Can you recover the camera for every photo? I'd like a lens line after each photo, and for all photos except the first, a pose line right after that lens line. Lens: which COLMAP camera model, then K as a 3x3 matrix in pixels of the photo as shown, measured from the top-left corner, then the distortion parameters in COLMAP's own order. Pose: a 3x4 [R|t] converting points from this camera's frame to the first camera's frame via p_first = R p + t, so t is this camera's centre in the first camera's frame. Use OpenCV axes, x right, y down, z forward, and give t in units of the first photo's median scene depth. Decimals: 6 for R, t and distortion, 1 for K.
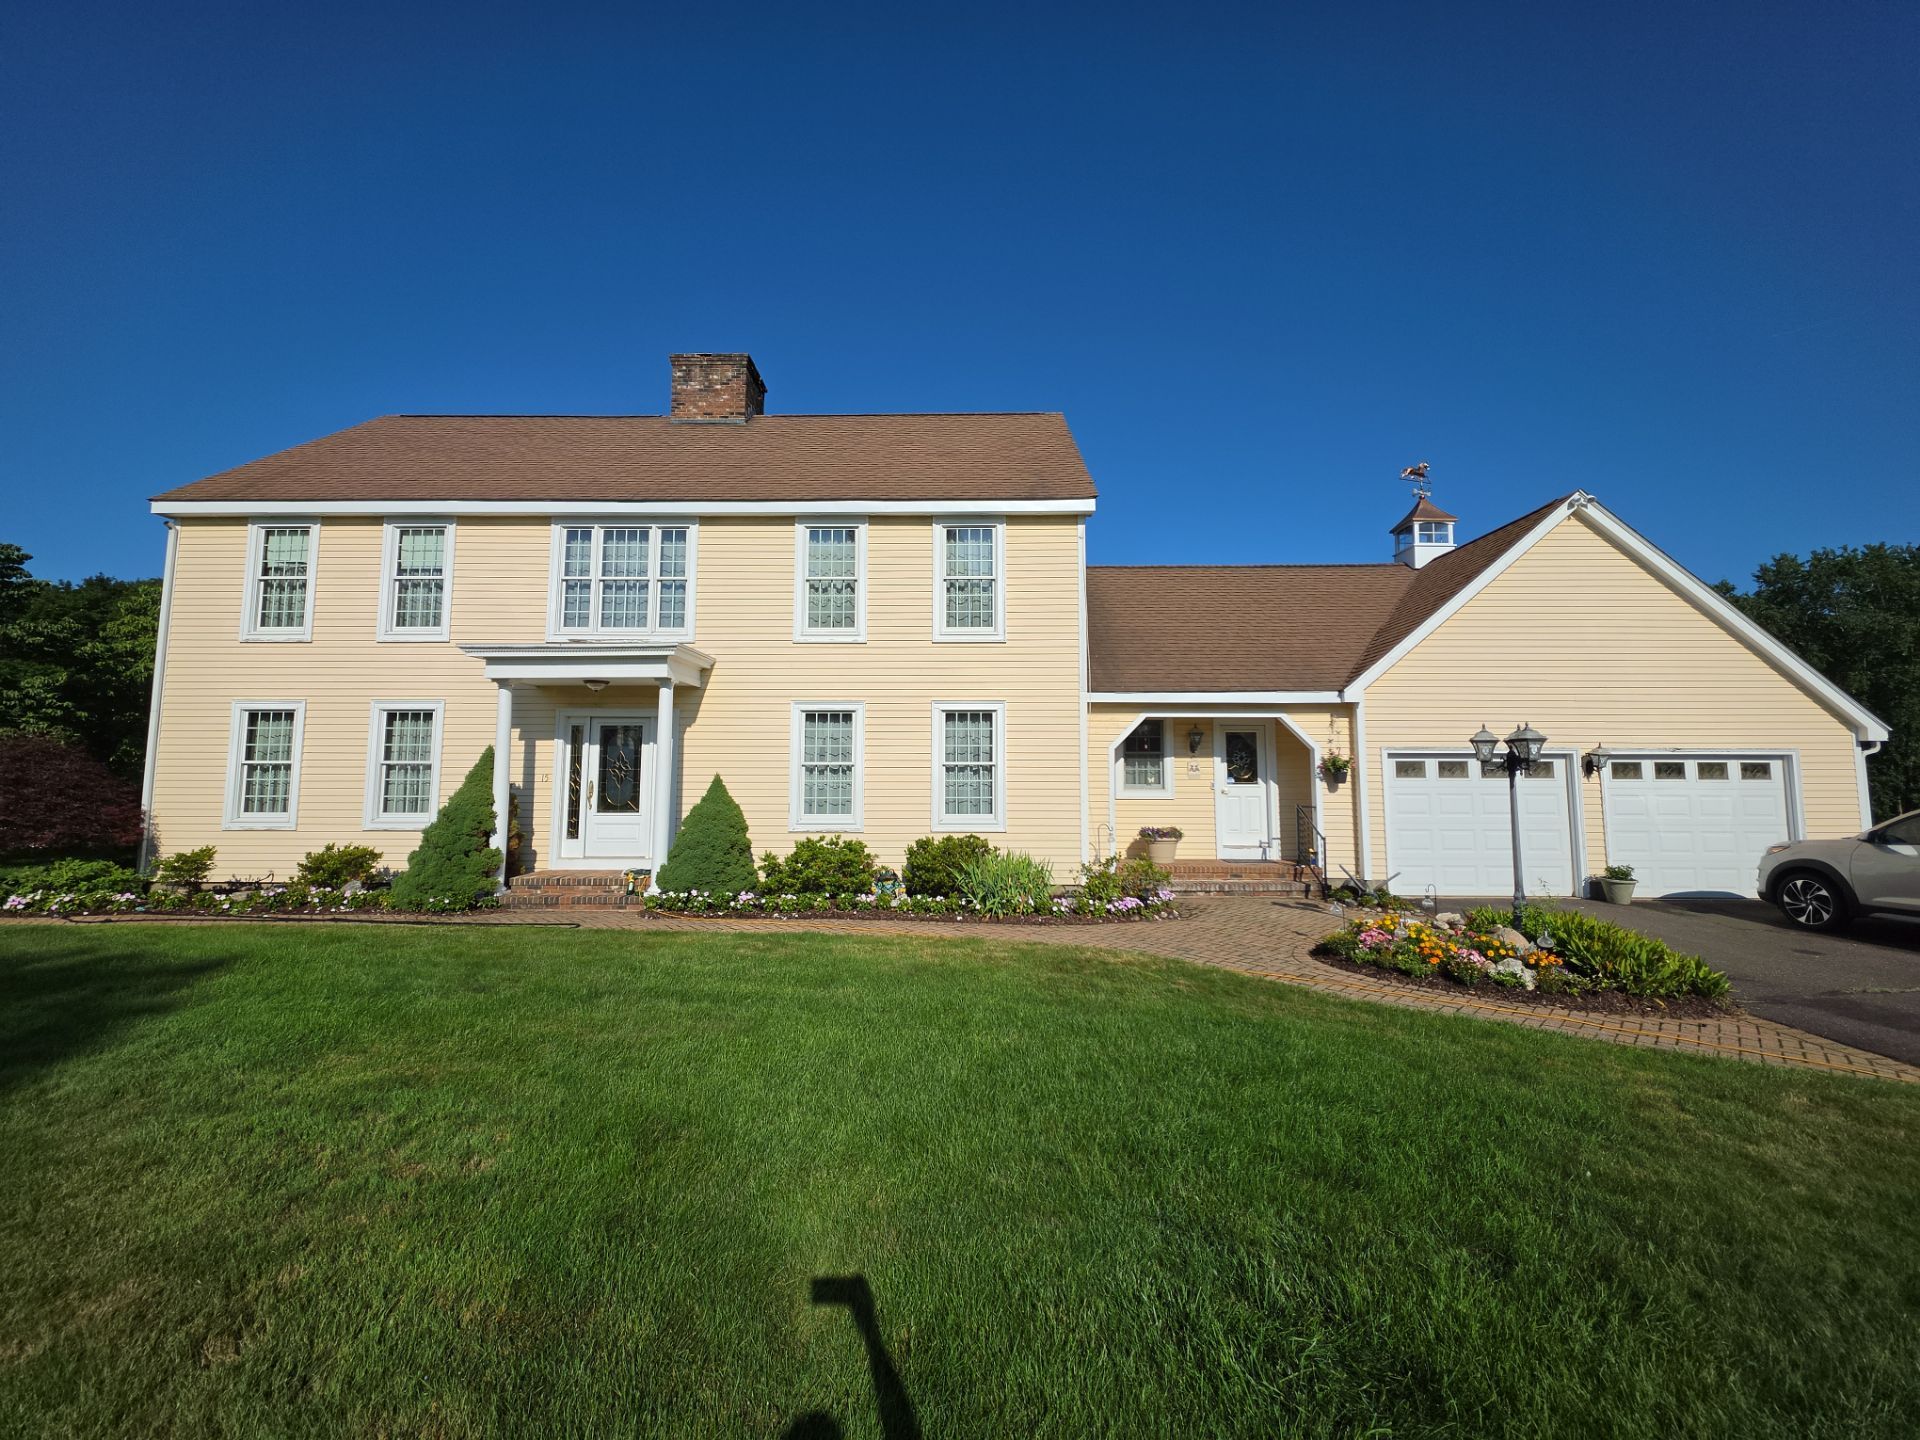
lens RADIAL K [[739.0, 0, 960.0], [0, 739.0, 720.0], [0, 0, 1]] dist [0.000096, -0.000288]
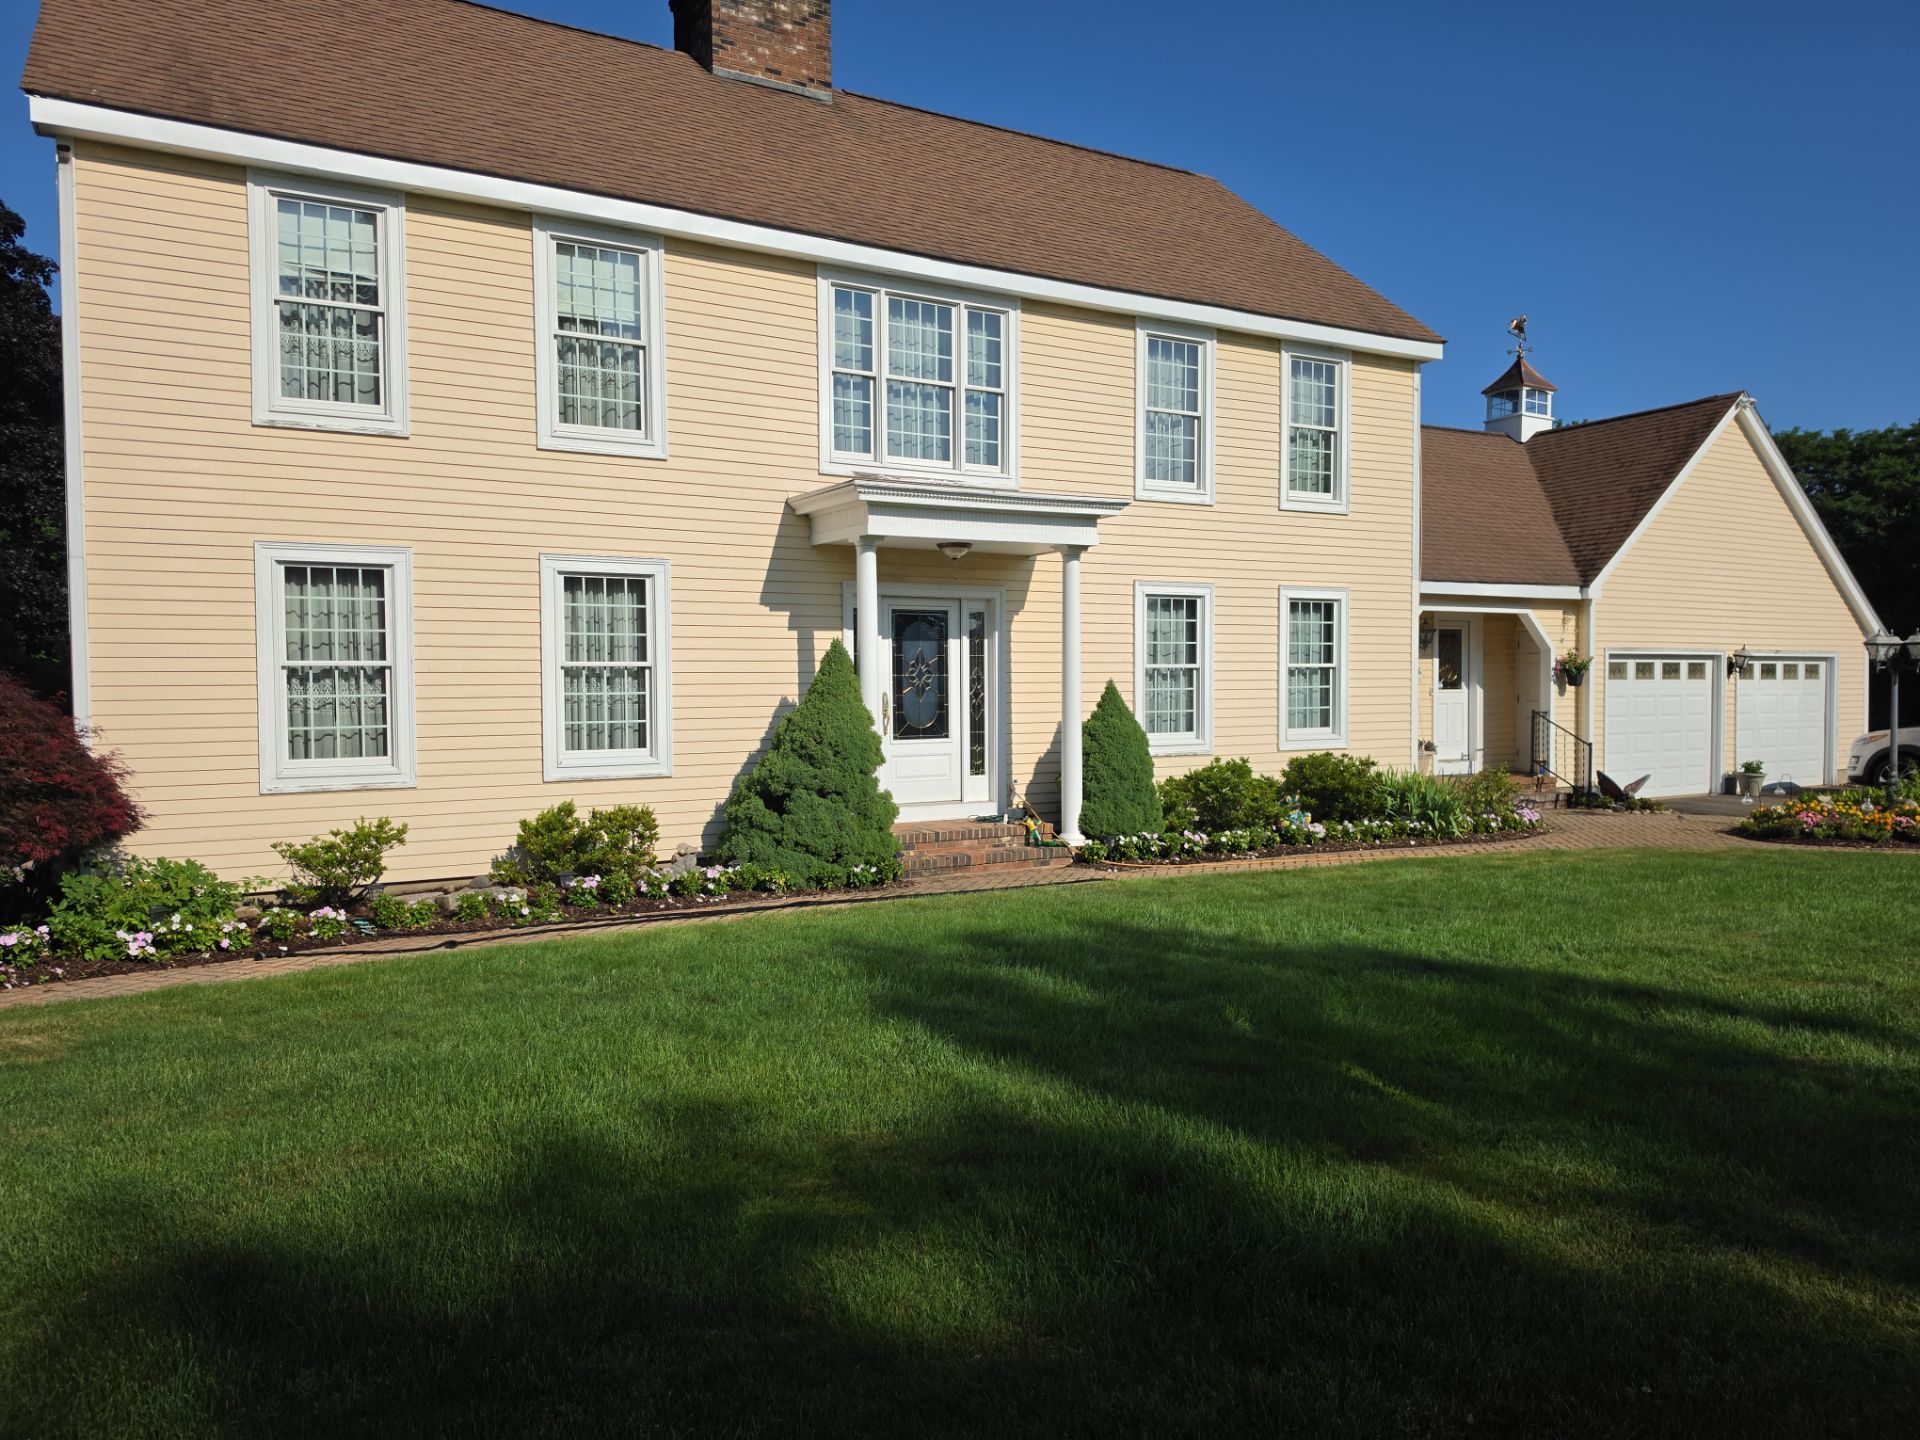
lens RADIAL K [[1236.7, 0, 936.6], [0, 1236.7, 750.5], [0, 0, 1]] dist [0.075404, -0.093574]
pose [[0.873160, -0.033766, 0.486262, -0.986492], [-0.028614, 0.992327, 0.120288, -0.001226], [-0.486592, -0.118945, 0.865494, 0.008236]]
